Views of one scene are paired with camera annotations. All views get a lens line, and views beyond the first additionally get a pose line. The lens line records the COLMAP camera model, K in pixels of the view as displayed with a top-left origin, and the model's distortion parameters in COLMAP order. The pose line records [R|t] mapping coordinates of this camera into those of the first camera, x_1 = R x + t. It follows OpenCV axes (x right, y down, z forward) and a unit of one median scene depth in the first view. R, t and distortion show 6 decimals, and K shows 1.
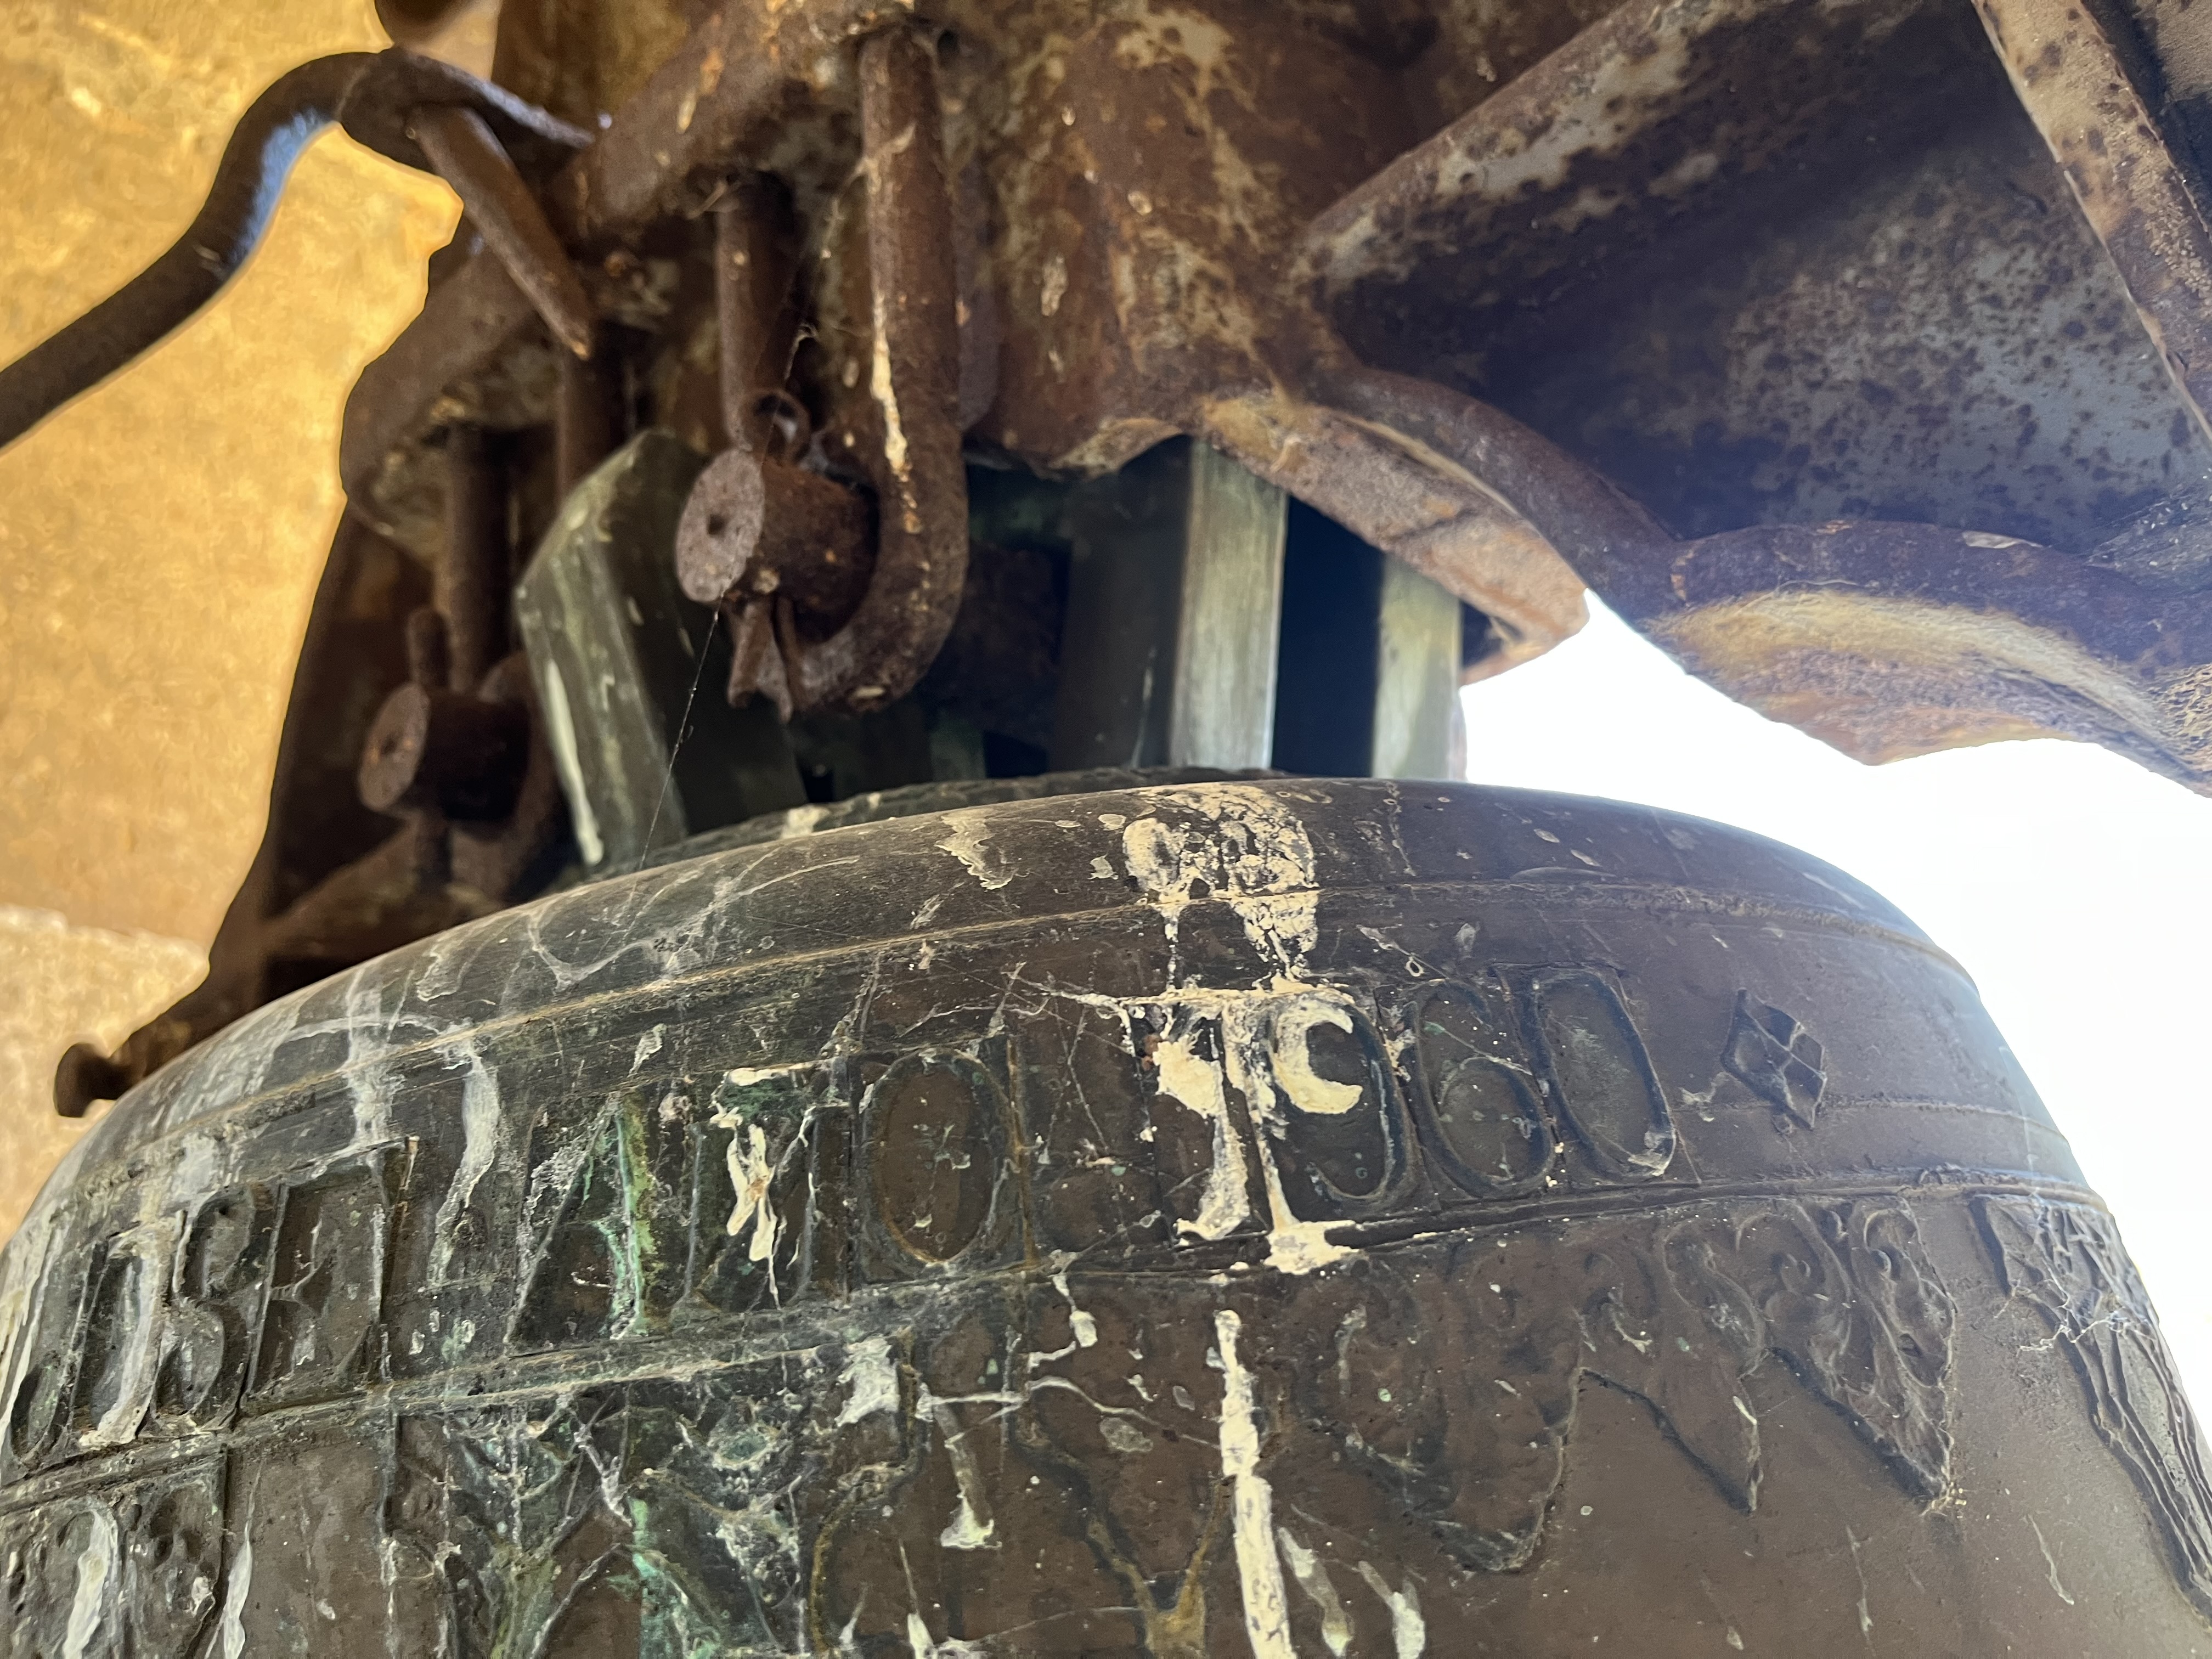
lens RADIAL K [[1711.1, 0, 1095.0], [0, 1711.1, 820.5], [0, 0, 1]] dist [0.040929, -0.080300]
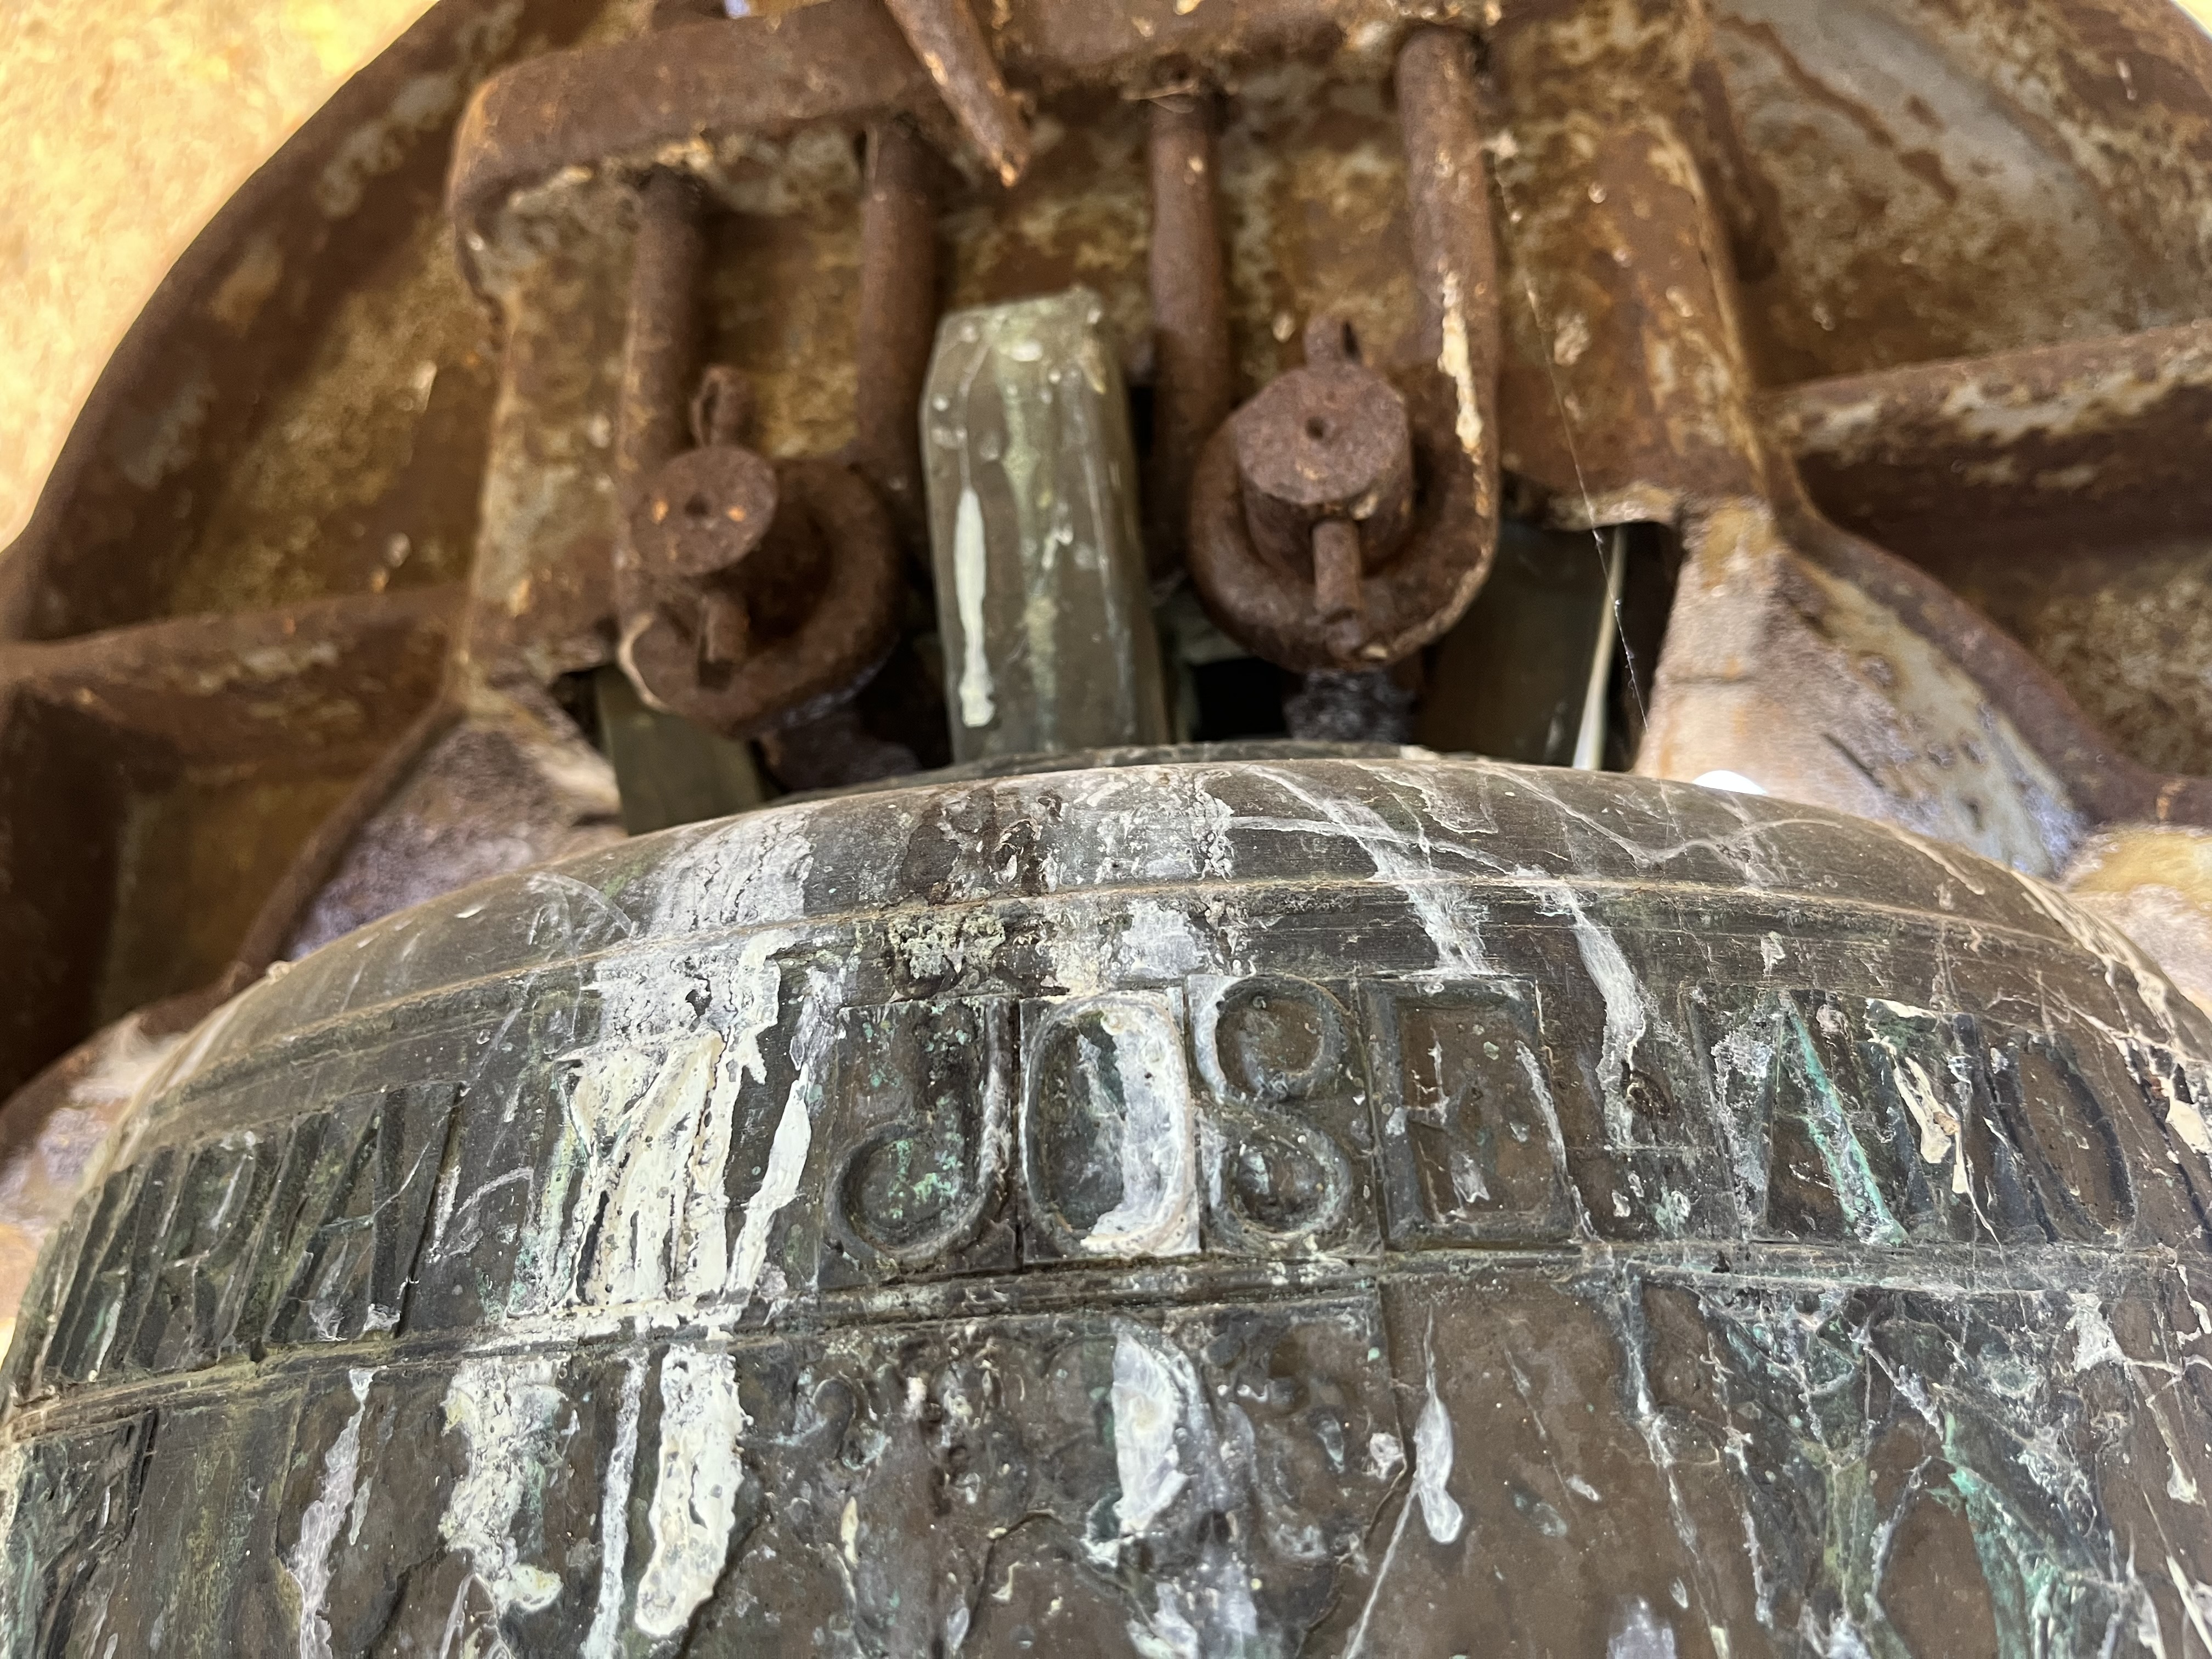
lens RADIAL K [[1711.1, 0, 1122.4], [0, 1711.1, 850.8], [0, 0, 1]] dist [0.040929, -0.080300]
pose [[0.859654, 0.292199, 0.419065, -1.046863], [-0.269600, 0.956236, -0.113701, 0.301541], [-0.433948, -0.015236, 0.900809, 0.319543]]
